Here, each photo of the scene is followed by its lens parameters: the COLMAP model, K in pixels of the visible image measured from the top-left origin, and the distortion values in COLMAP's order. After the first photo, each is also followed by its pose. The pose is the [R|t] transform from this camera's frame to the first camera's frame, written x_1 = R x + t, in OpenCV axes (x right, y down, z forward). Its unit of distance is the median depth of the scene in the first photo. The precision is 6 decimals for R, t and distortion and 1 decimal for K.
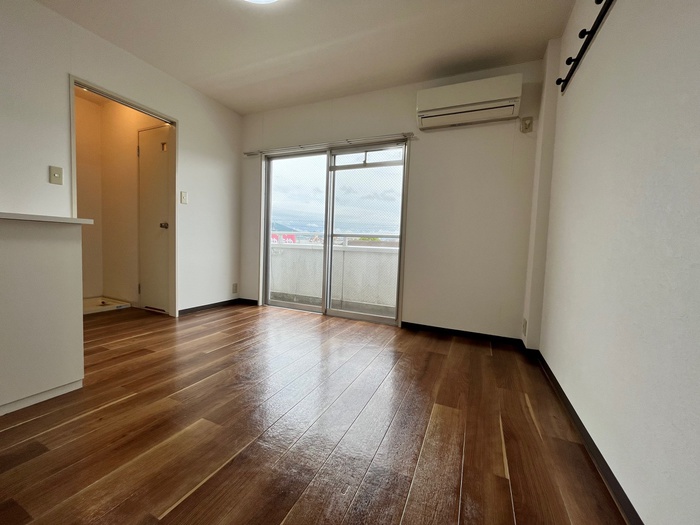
lens RADIAL K [[284.2, 0, 349.8], [0, 284.2, 261.8], [0, 0, 1]] dist [-0.002876, 0.000072]
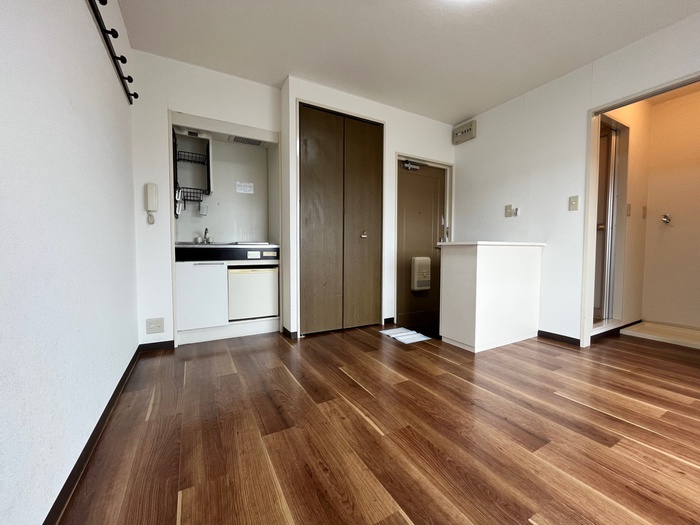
lens RADIAL K [[284.2, 0, 349.8], [0, 284.2, 261.8], [0, 0, 1]] dist [-0.002876, 0.000072]
pose [[-0.595102, -0.006217, -0.803626, 0.371325], [-0.074951, 0.996041, 0.047797, -0.033922], [0.800148, 0.088676, -0.593212, 0.738073]]
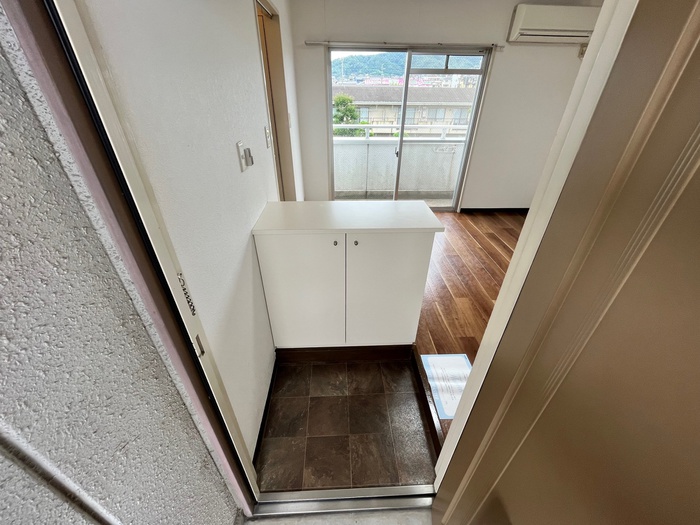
lens RADIAL K [[284.2, 0, 349.8], [0, 284.2, 261.8], [0, 0, 1]] dist [-0.002876, 0.000072]
pose [[0.893046, -0.262366, 0.365558, -0.930728], [0.052805, 0.867909, 0.493909, -0.294525], [-0.446856, -0.421780, 0.788937, 0.033885]]
